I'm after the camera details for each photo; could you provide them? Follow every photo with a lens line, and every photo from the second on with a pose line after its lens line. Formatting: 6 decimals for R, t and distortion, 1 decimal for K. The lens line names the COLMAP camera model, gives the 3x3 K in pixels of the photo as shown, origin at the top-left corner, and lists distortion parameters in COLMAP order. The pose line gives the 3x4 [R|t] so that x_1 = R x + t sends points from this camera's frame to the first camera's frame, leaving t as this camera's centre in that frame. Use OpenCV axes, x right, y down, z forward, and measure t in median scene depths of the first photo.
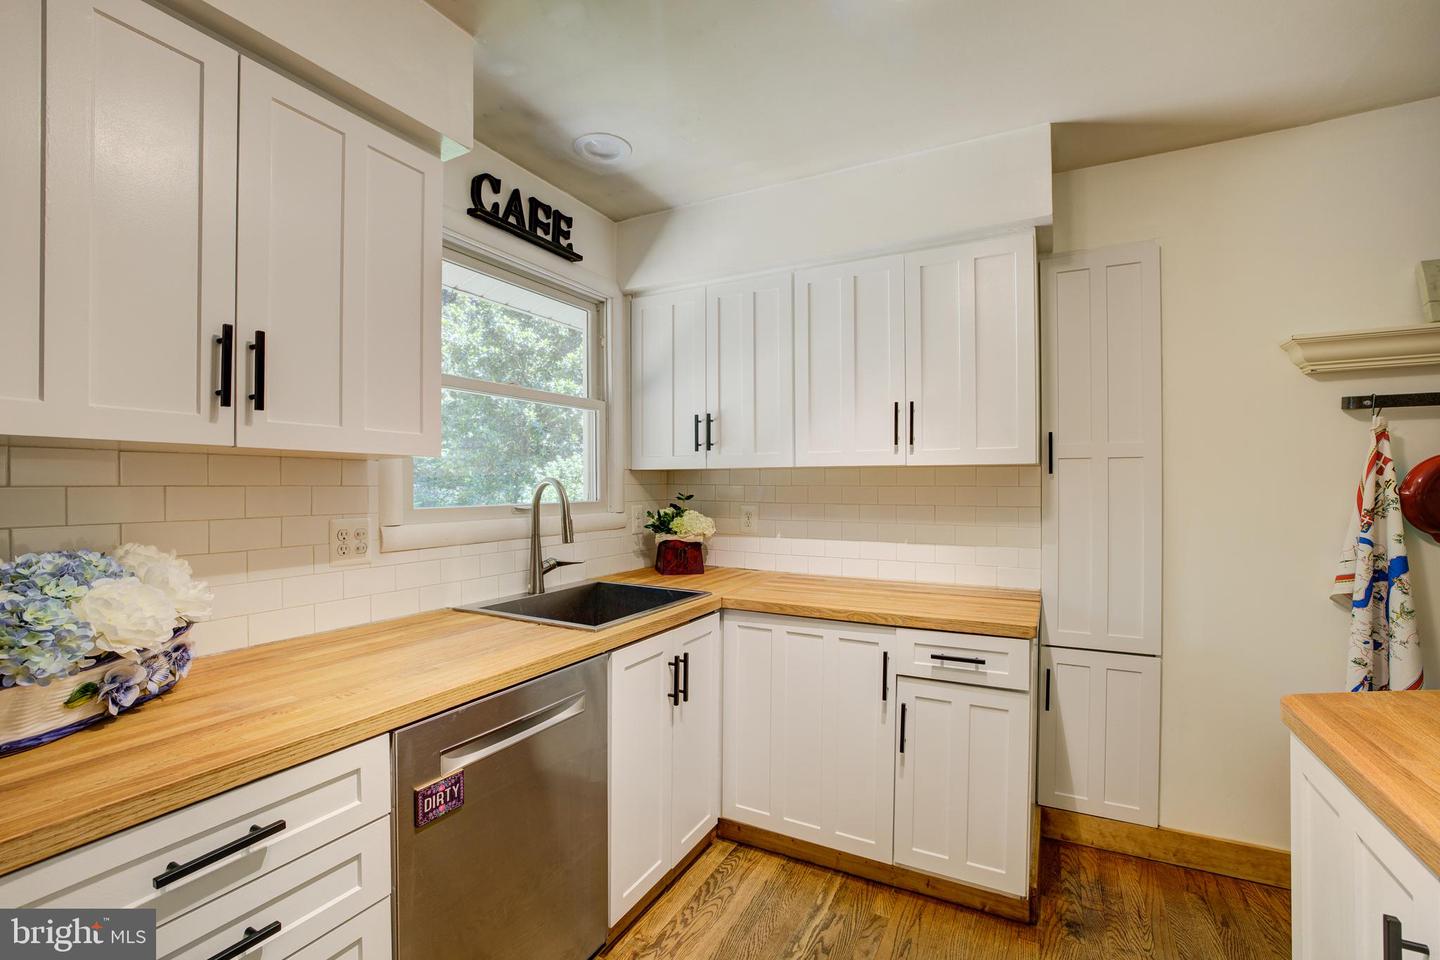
lens RADIAL K [[624.6, 0, 720.4], [0, 624.6, 480.3], [0, 0, 1]] dist [-0.031471, 0.005412]
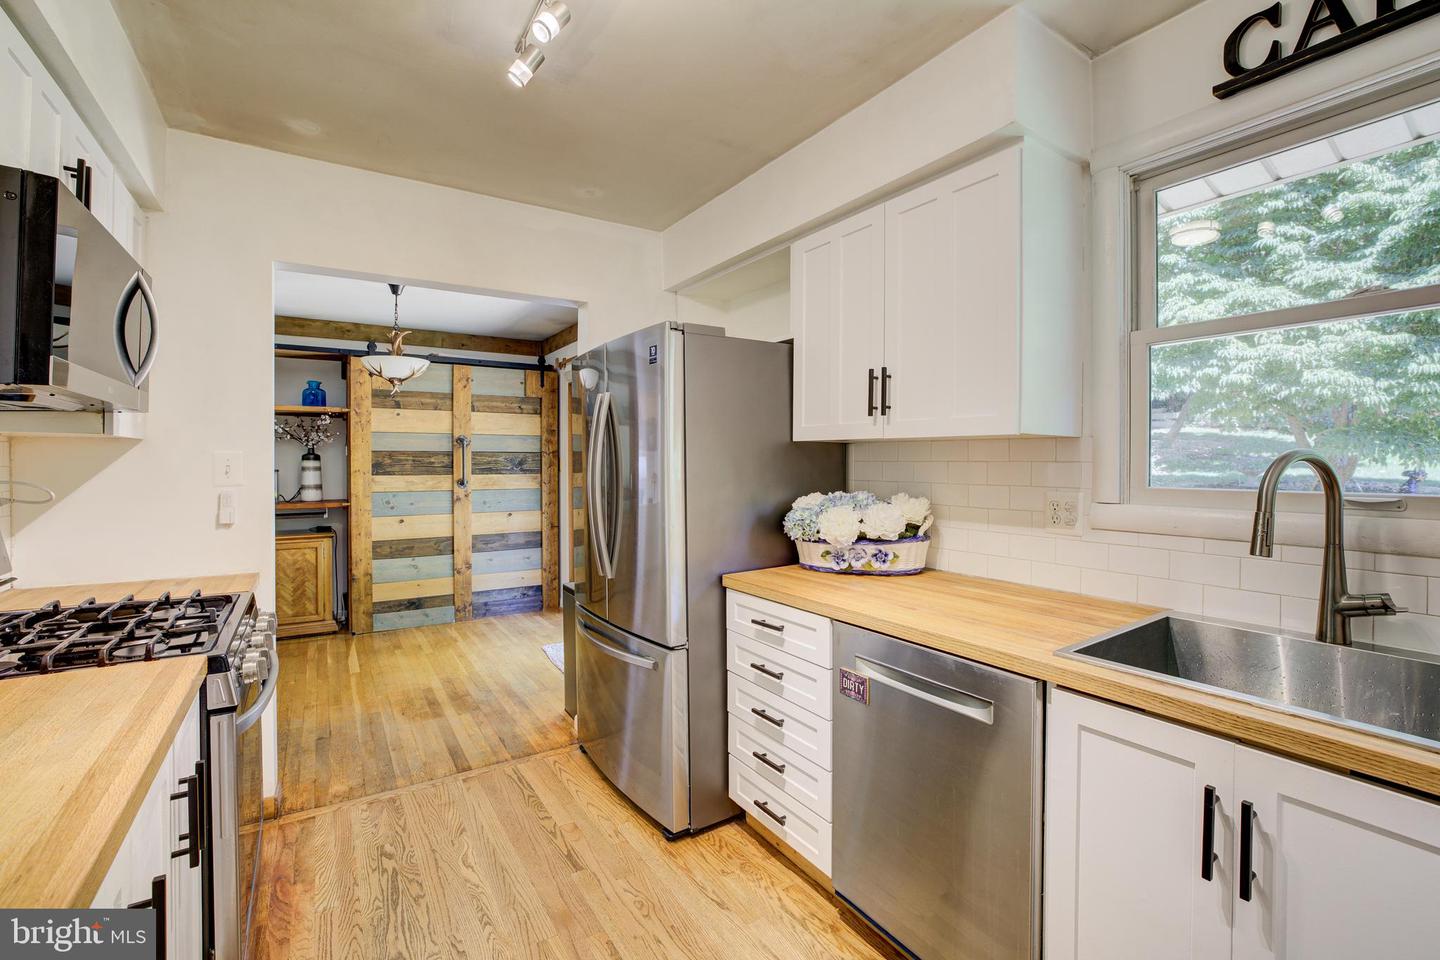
lens RADIAL K [[624.6, 0, 720.7], [0, 624.6, 470.0], [0, 0, 1]] dist [-0.031471, 0.005412]
pose [[-0.485740, 0.007590, -0.874071, 0.762312], [0.002893, 0.999971, 0.007076, 0.015830], [0.874099, 0.000909, -0.485747, 1.188338]]
